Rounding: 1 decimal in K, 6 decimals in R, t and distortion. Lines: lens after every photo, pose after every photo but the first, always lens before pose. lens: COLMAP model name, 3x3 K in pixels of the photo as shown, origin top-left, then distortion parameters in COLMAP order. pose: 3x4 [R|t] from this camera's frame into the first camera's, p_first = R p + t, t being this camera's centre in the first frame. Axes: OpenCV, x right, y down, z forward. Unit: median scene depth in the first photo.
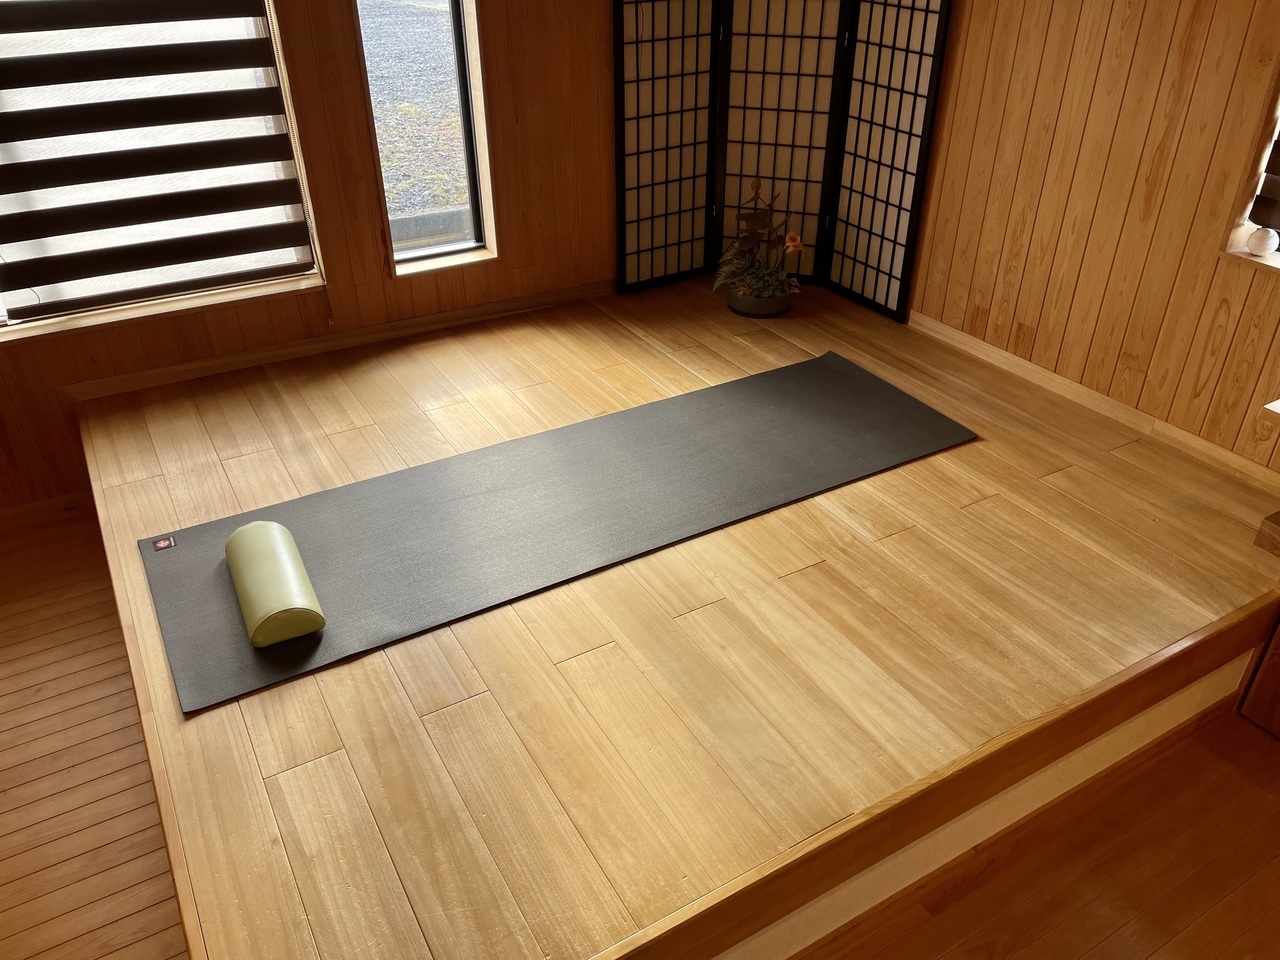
lens RADIAL K [[974.4, 0, 646.5], [0, 974.4, 478.4], [0, 0, 1]] dist [0.045101, -0.063919]
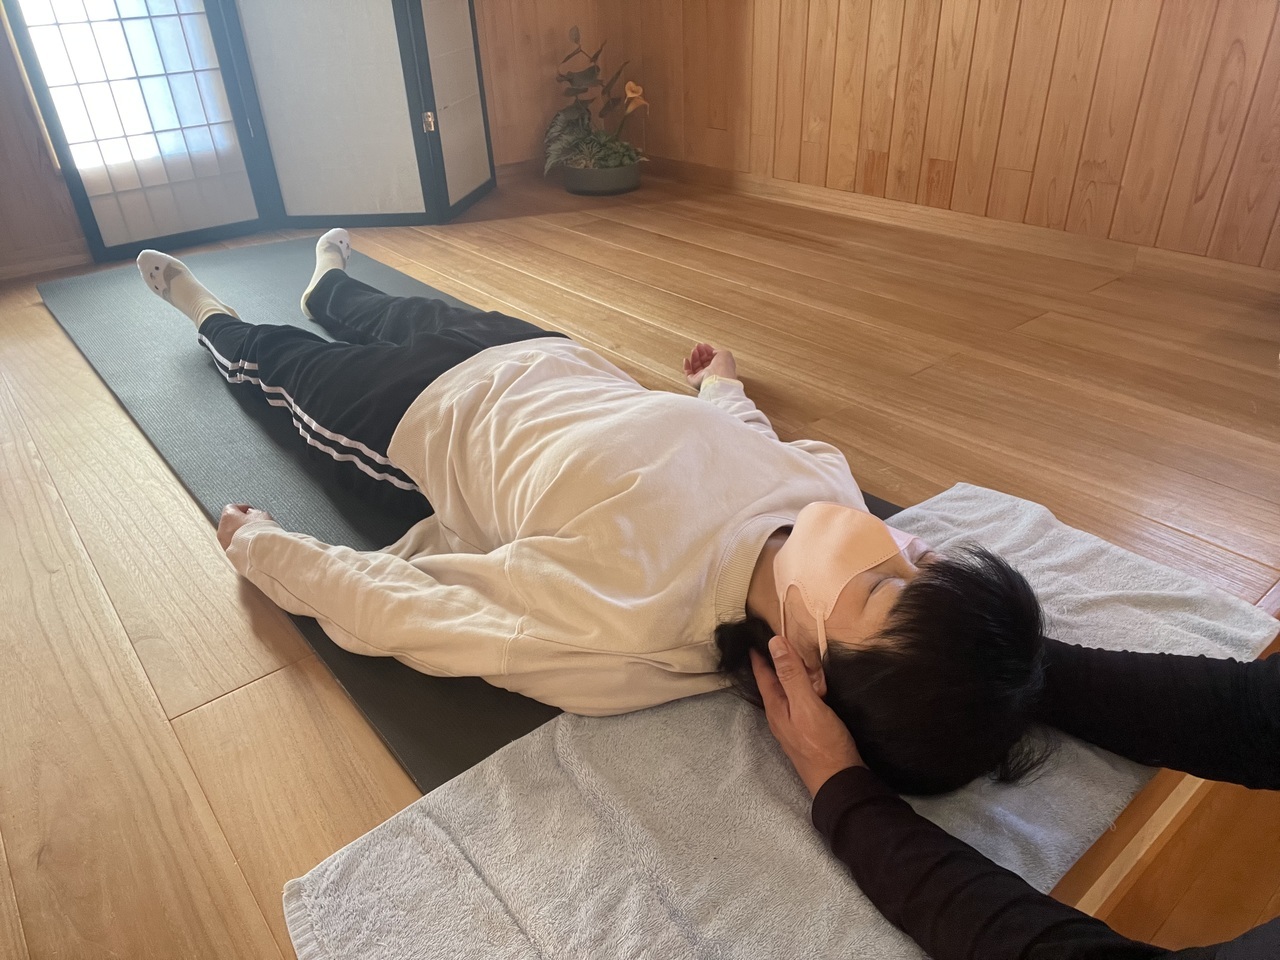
lens RADIAL K [[876.6, 0, 649.0], [0, 876.6, 485.4], [0, 0, 1]] dist [0.020036, -0.016278]
pose [[0.986982, -0.112371, 0.115063, 0.063802], [0.114025, 0.993447, -0.007873, 0.074443], [-0.113424, 0.020891, 0.993327, 0.376881]]
